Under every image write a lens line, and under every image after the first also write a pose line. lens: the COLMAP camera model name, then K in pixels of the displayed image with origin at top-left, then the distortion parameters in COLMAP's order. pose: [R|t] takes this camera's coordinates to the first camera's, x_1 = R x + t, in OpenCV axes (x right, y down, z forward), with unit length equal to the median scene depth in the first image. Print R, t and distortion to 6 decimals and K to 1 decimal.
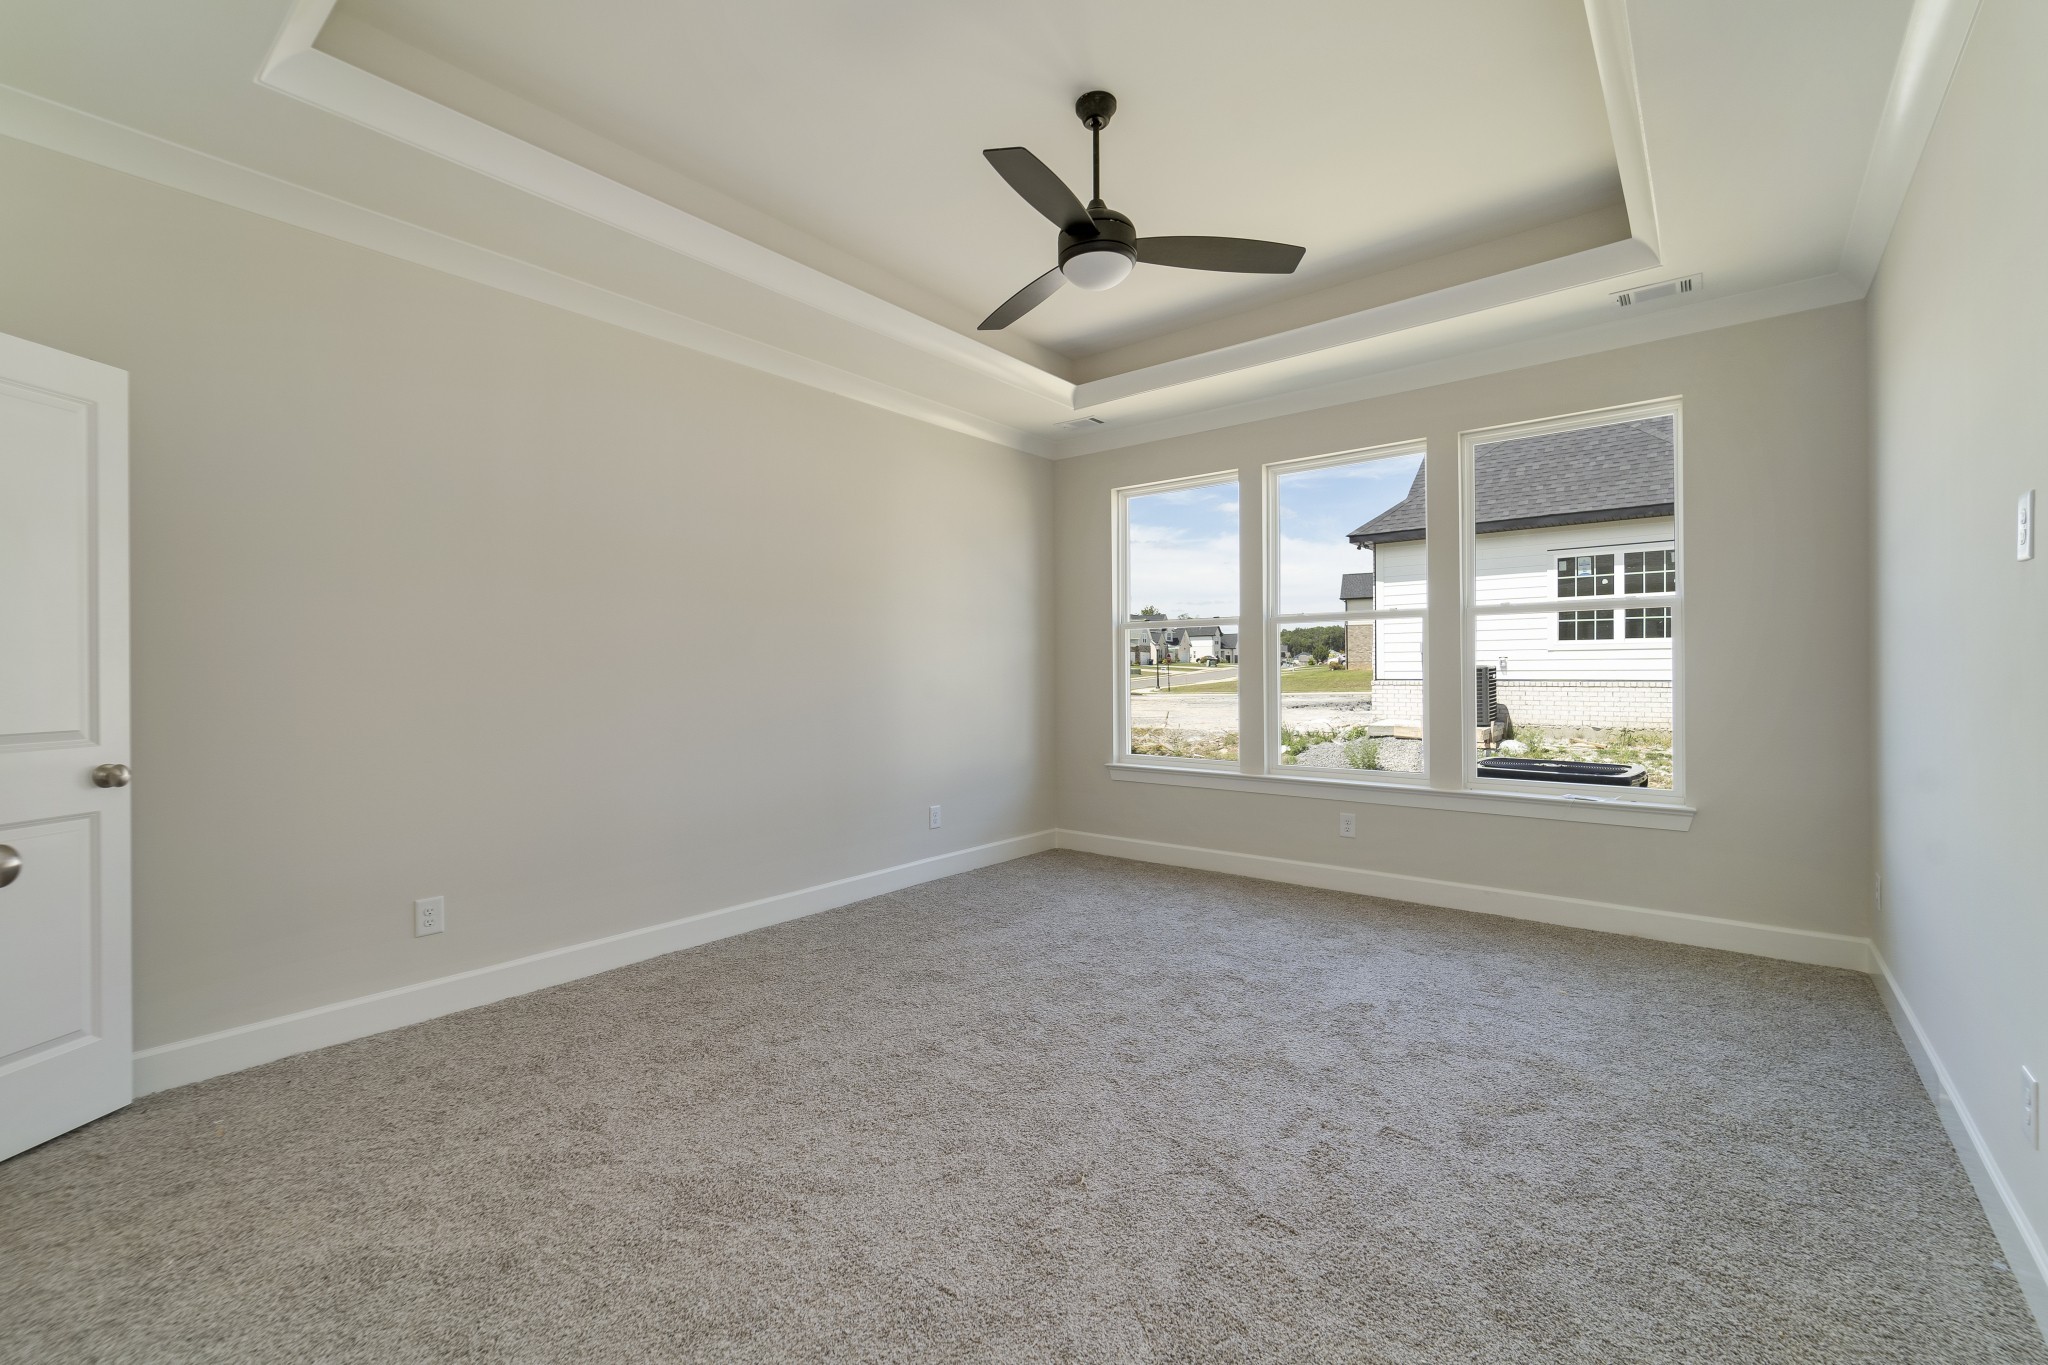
lens RADIAL K [[866.4, 0, 1021.9], [0, 866.4, 672.6], [0, 0, 1]] dist [0.001046, -0.000802]
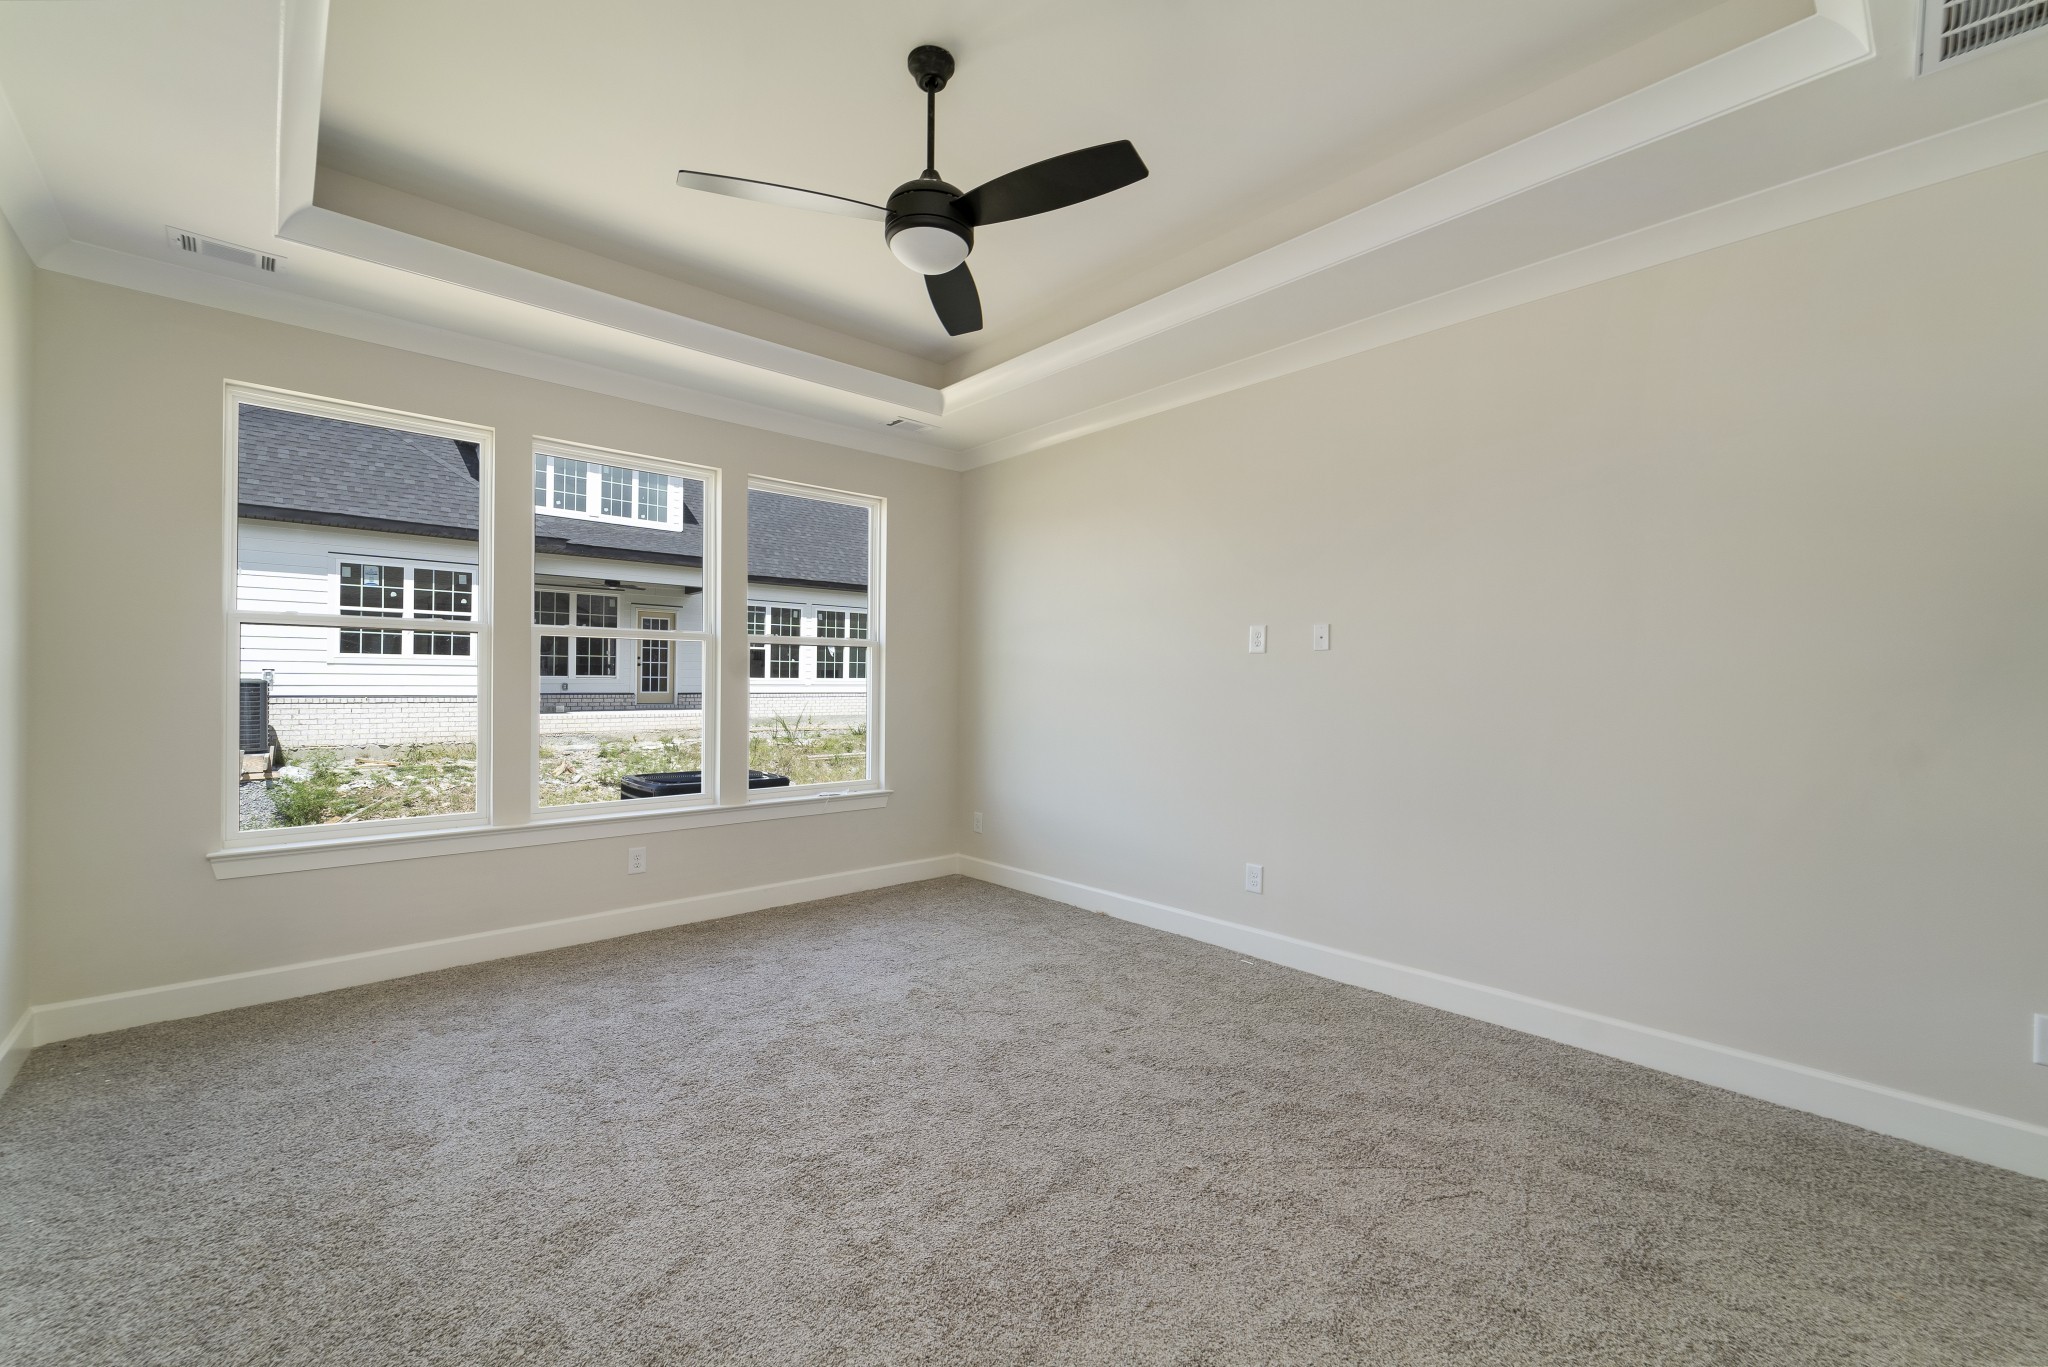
lens RADIAL K [[840.0, 0, 1026.0], [0, 840.0, 684.5], [0, 0, 1]] dist [0.002472, -0.001667]
pose [[0.145555, 0.005813, 0.989333, -0.160328], [-0.005170, 0.999974, -0.005115, -0.002871], [-0.989337, -0.004370, 0.145581, 0.165723]]
